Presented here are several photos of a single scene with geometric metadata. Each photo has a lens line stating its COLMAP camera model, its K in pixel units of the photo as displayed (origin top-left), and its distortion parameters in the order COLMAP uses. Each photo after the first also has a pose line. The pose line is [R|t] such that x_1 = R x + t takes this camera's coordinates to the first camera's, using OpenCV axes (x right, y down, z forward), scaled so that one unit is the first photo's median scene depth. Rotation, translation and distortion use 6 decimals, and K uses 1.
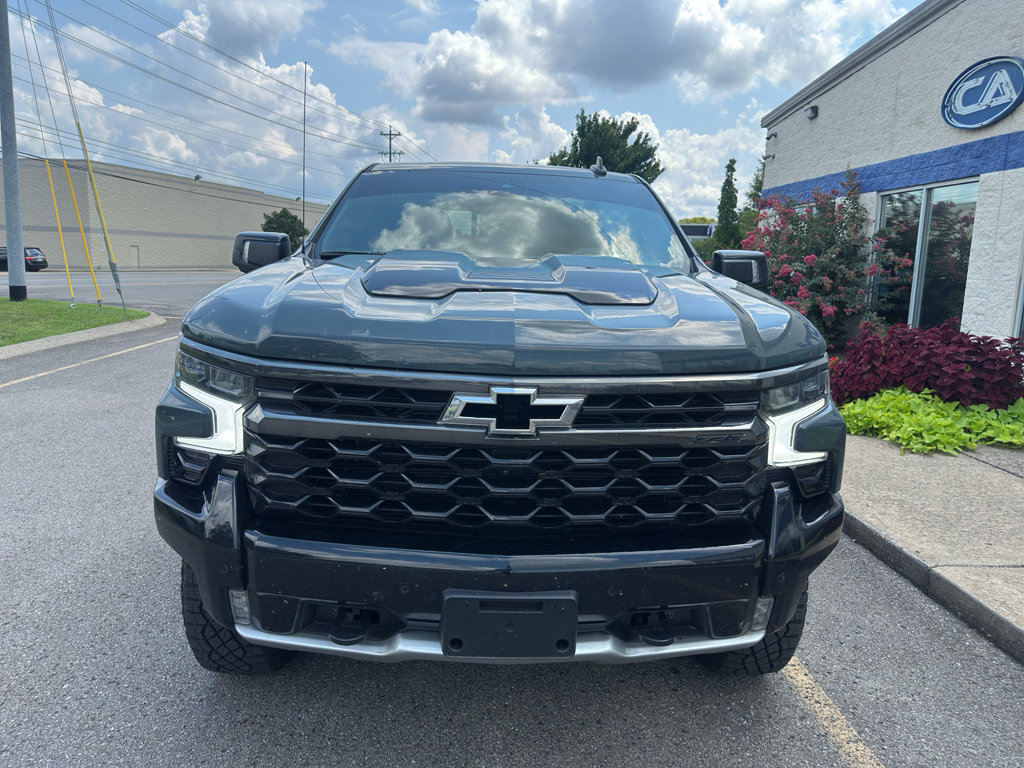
lens RADIAL K [[718.5, 0, 513.4], [0, 718.5, 368.2], [0, 0, 1]] dist [0.071377, -0.060126]
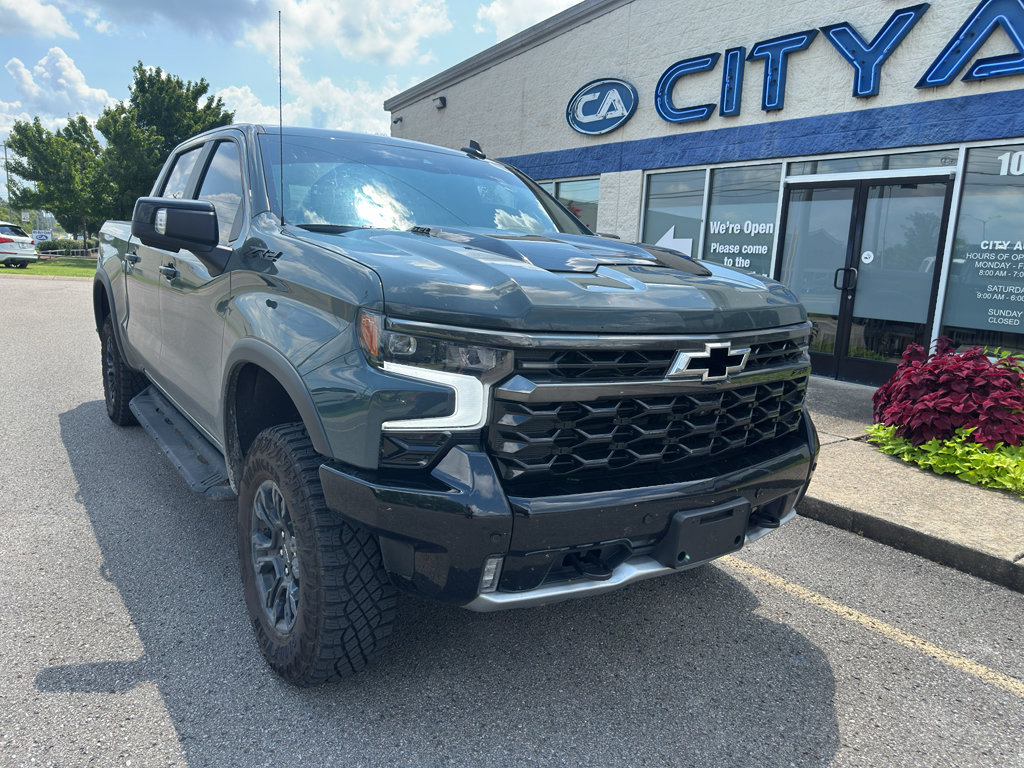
lens RADIAL K [[732.4, 0, 508.8], [0, 732.4, 385.2], [0, 0, 1]] dist [0.041630, -0.061093]
pose [[0.842341, -0.091633, 0.531098, -0.201118], [0.065578, 0.995544, 0.067757, -0.001951], [-0.534940, -0.022246, 0.844597, 0.025781]]
